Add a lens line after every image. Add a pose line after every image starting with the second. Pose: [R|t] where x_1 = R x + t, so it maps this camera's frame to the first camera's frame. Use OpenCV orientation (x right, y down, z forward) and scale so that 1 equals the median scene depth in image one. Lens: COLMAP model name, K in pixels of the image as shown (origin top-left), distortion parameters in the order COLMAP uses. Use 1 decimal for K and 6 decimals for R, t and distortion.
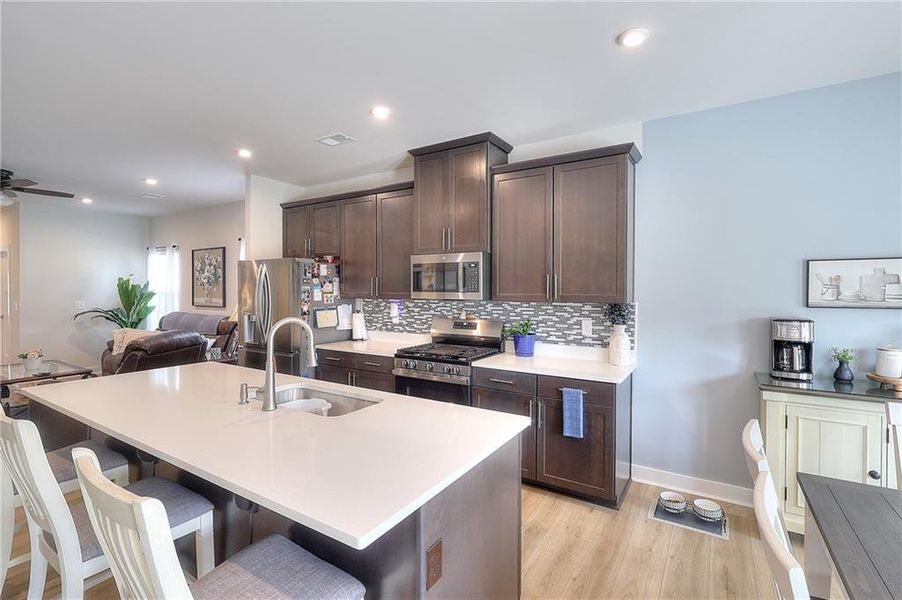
lens RADIAL K [[415.3, 0, 449.7], [0, 415.3, 294.6], [0, 0, 1]] dist [-0.002539, -0.000376]
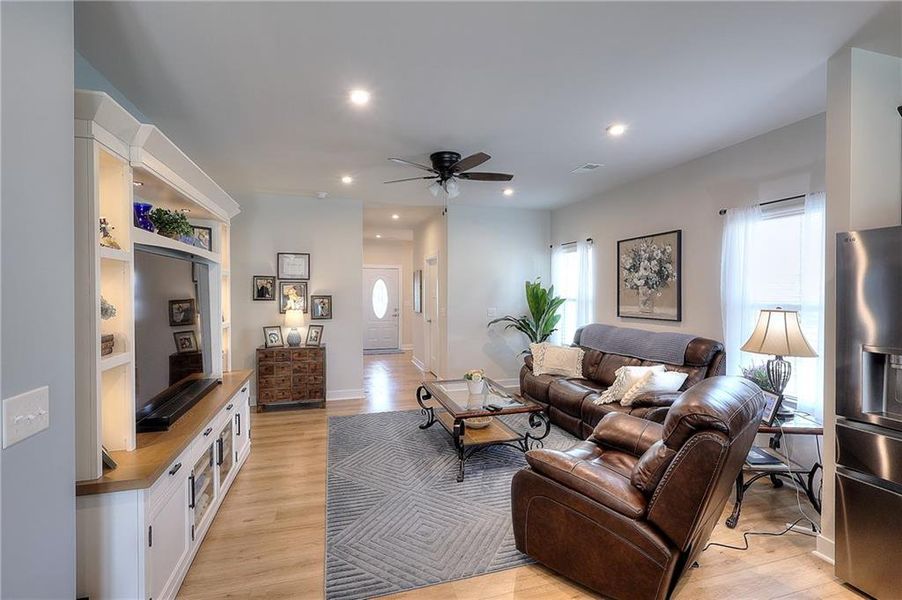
lens RADIAL K [[415.3, 0, 449.7], [0, 415.3, 294.6], [0, 0, 1]] dist [-0.002539, -0.000376]
pose [[0.750580, -0.003040, -0.660772, -0.361898], [-0.003866, 0.999952, -0.008991, -0.004585], [0.660768, 0.009303, 0.750533, 0.250763]]
